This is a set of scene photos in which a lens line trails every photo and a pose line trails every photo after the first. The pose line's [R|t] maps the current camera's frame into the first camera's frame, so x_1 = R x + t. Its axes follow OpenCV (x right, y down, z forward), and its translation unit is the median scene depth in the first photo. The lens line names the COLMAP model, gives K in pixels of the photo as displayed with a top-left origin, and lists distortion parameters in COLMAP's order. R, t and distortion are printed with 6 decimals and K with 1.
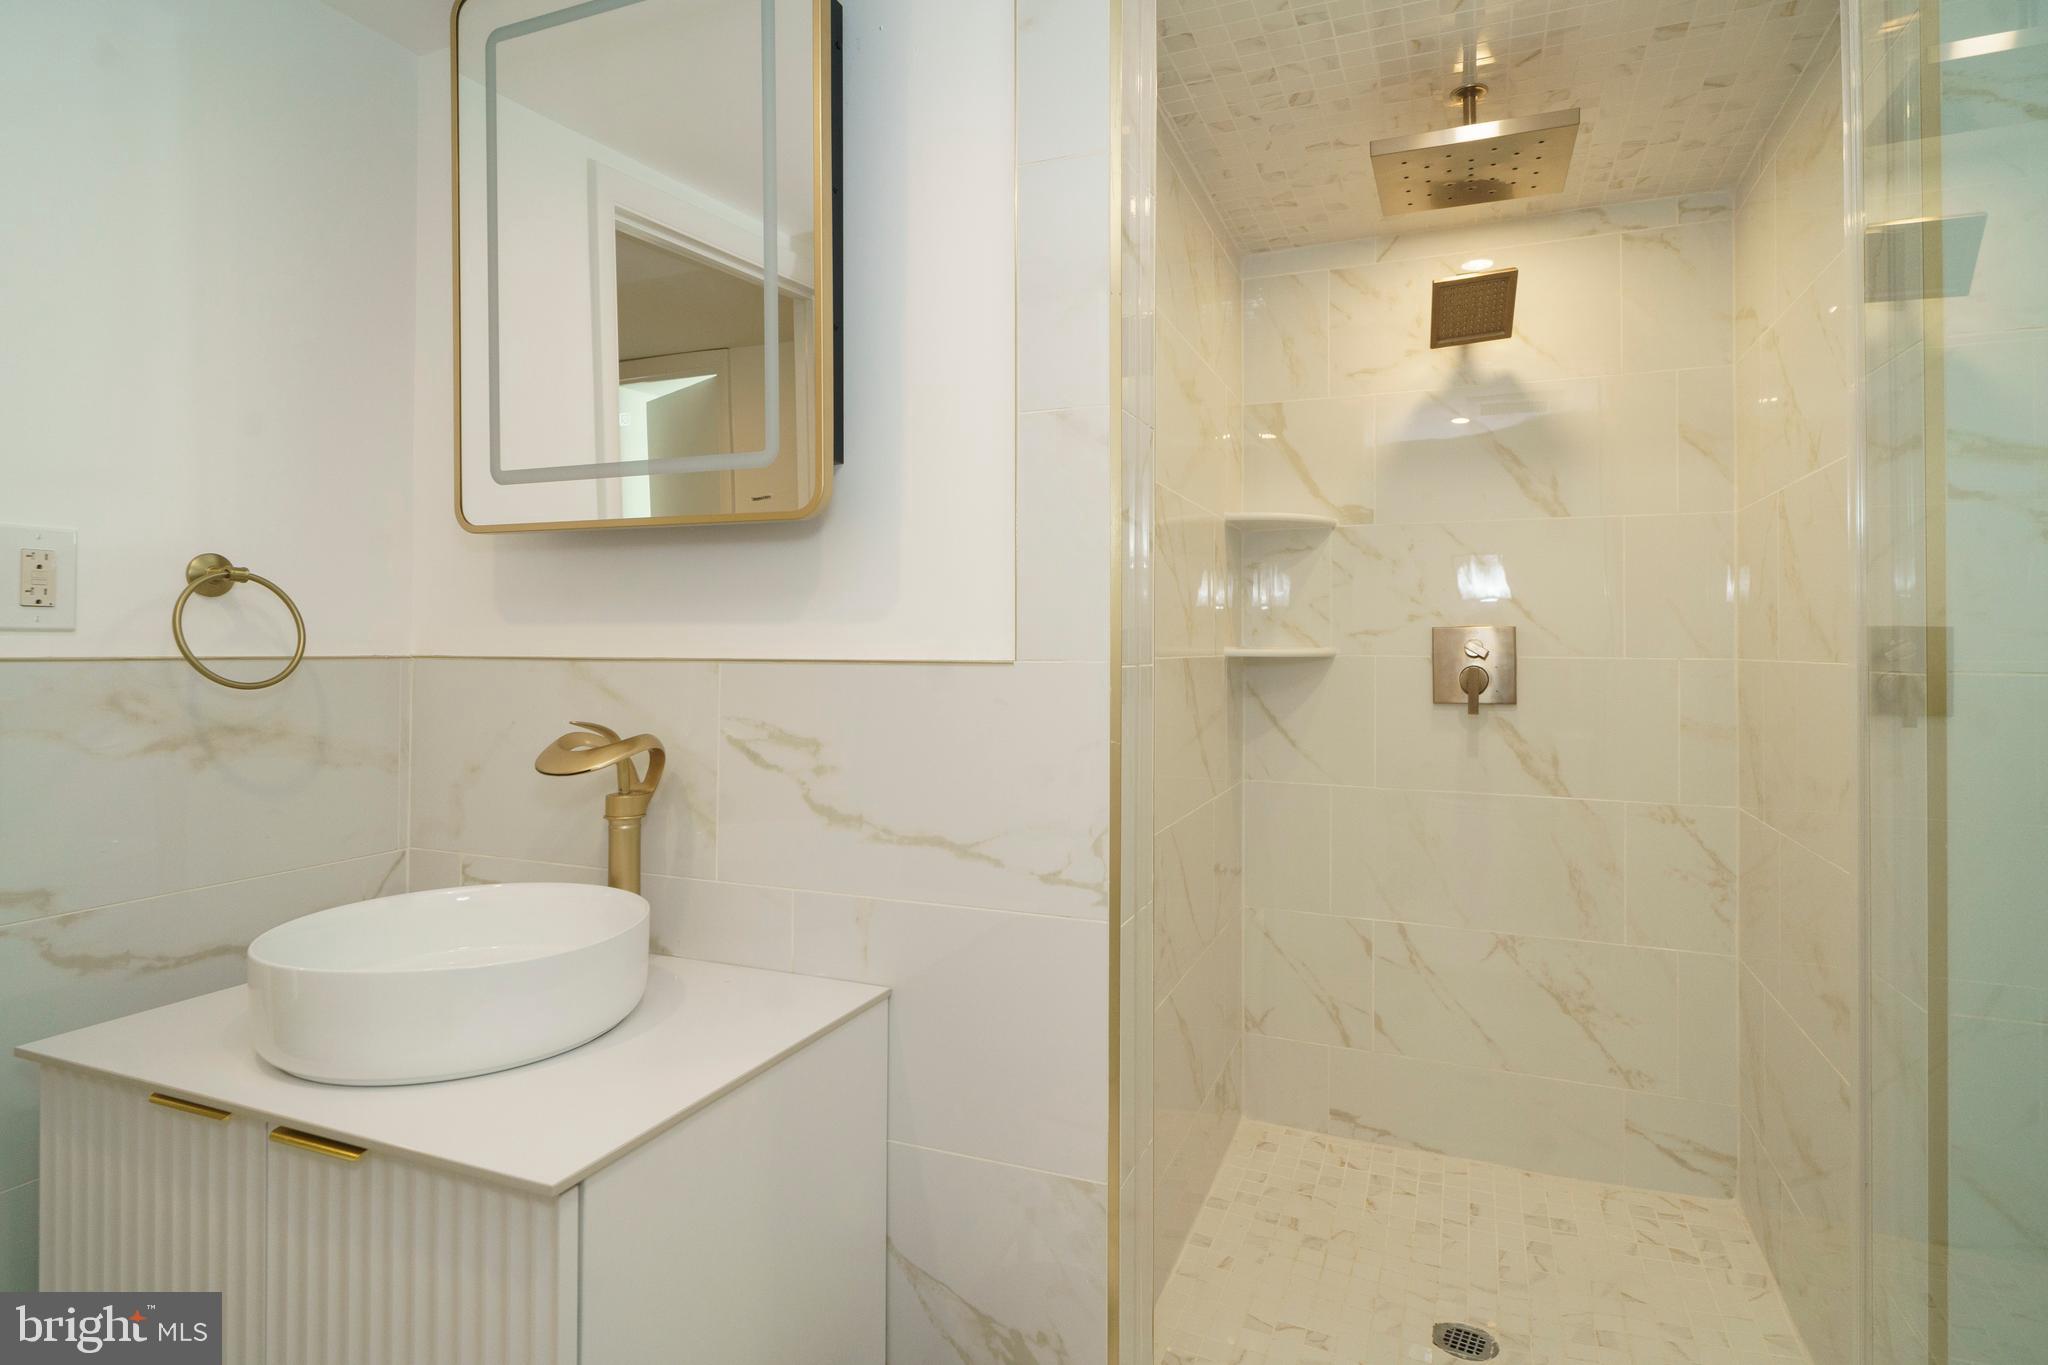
lens RADIAL K [[1109.1, 0, 1015.9], [0, 1109.1, 609.0], [0, 0, 1]] dist [-0.003369, -0.004044]
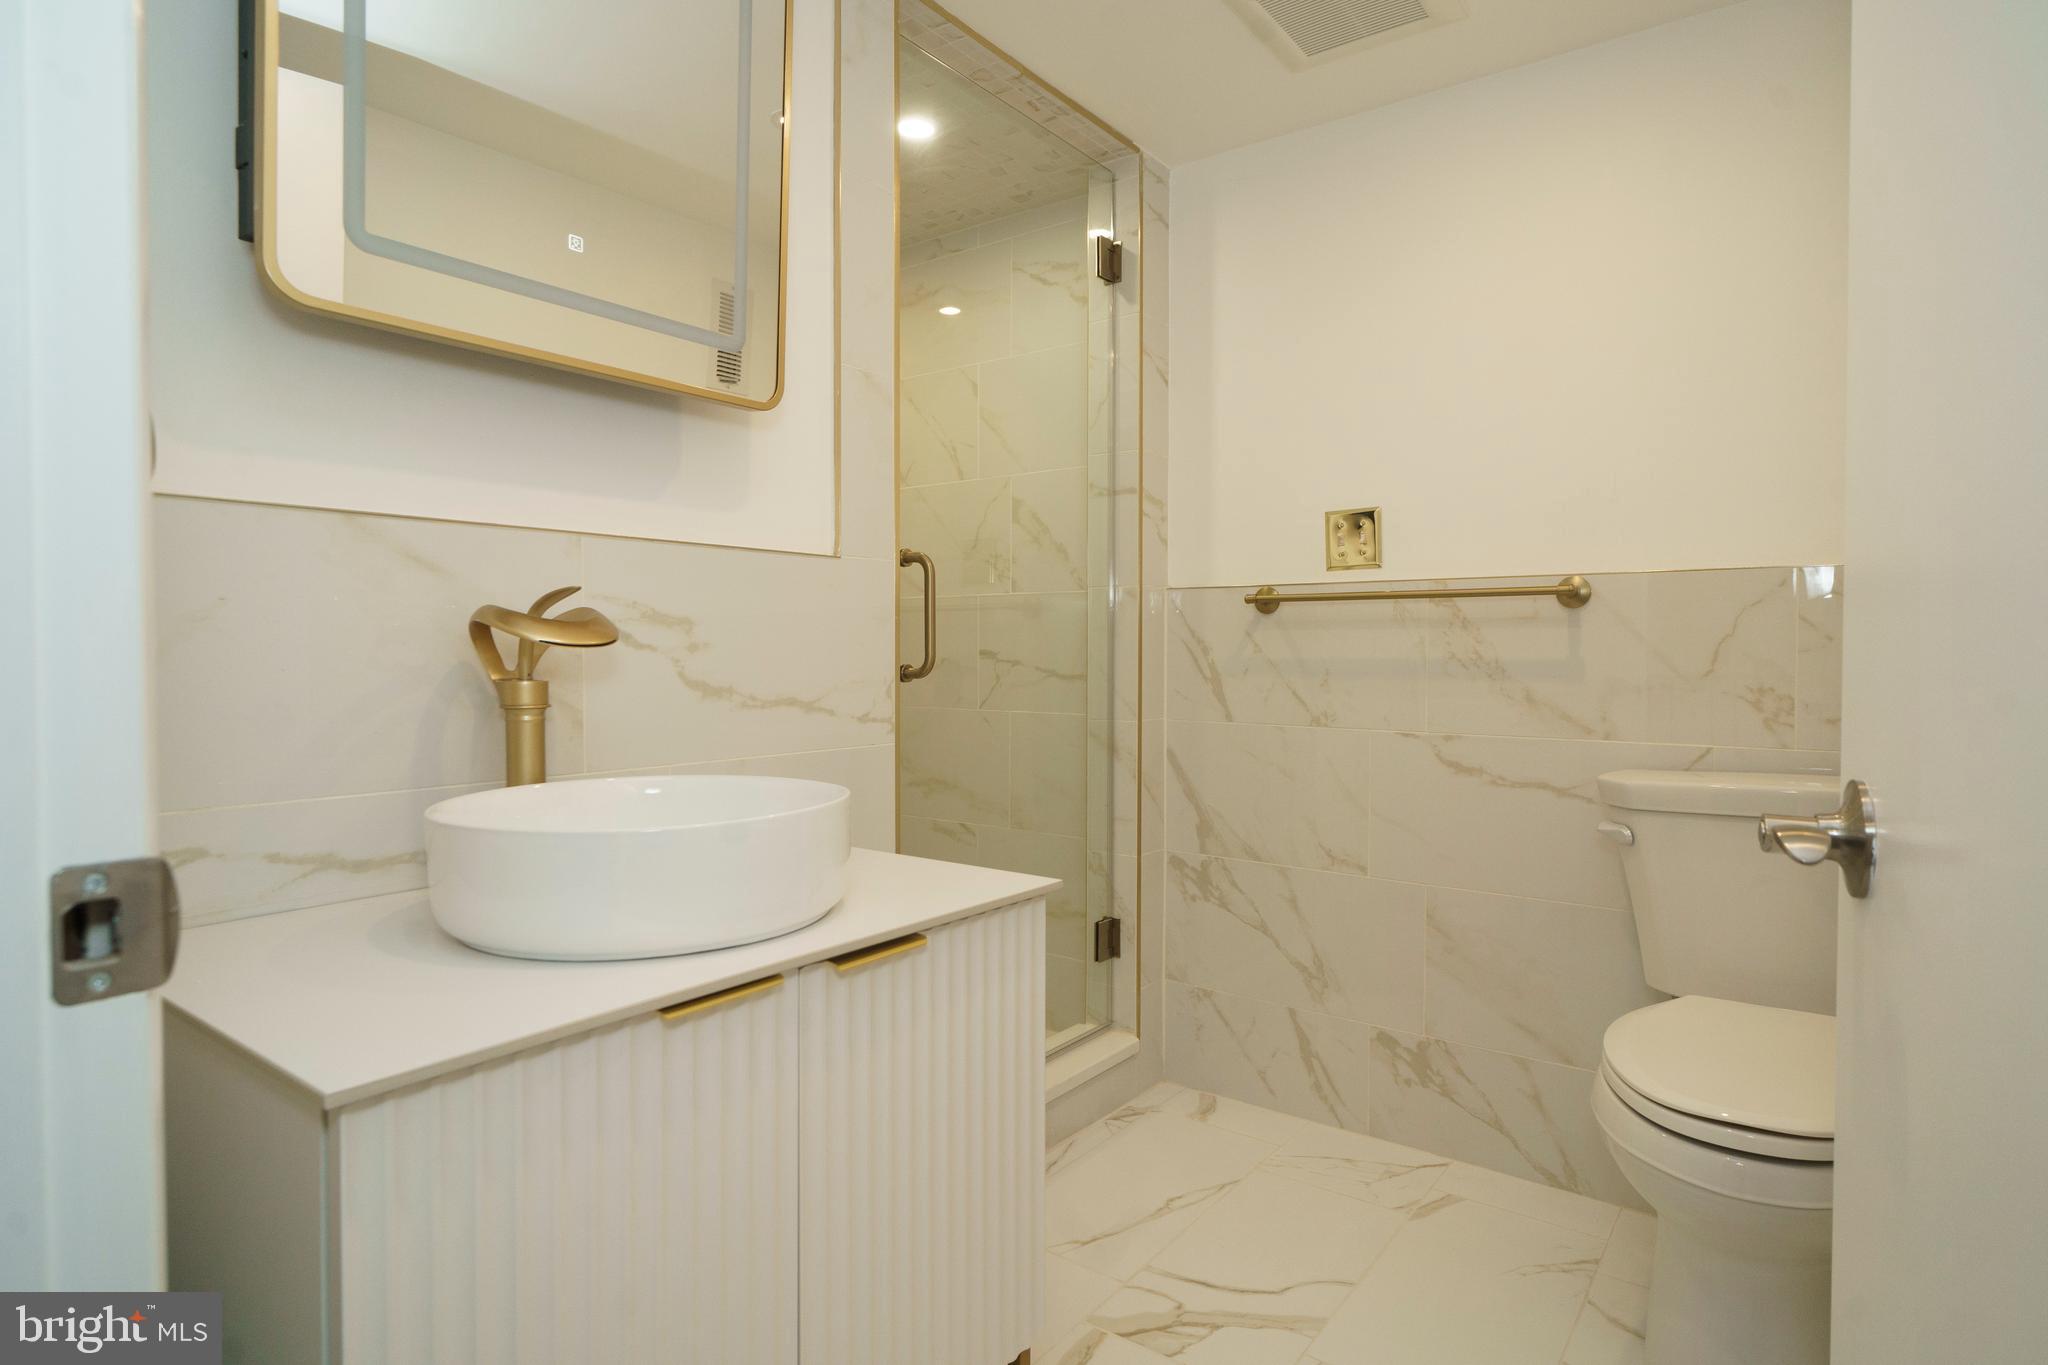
lens RADIAL K [[1109.1, 0, 1023.9], [0, 1109.1, 680.4], [0, 0, 1]] dist [-0.003369, -0.004044]
pose [[0.238708, -0.018991, 0.970906, -1.124180], [-0.012019, 0.999674, 0.022509, 0.149556], [-0.971017, -0.017043, 0.238402, 0.447885]]
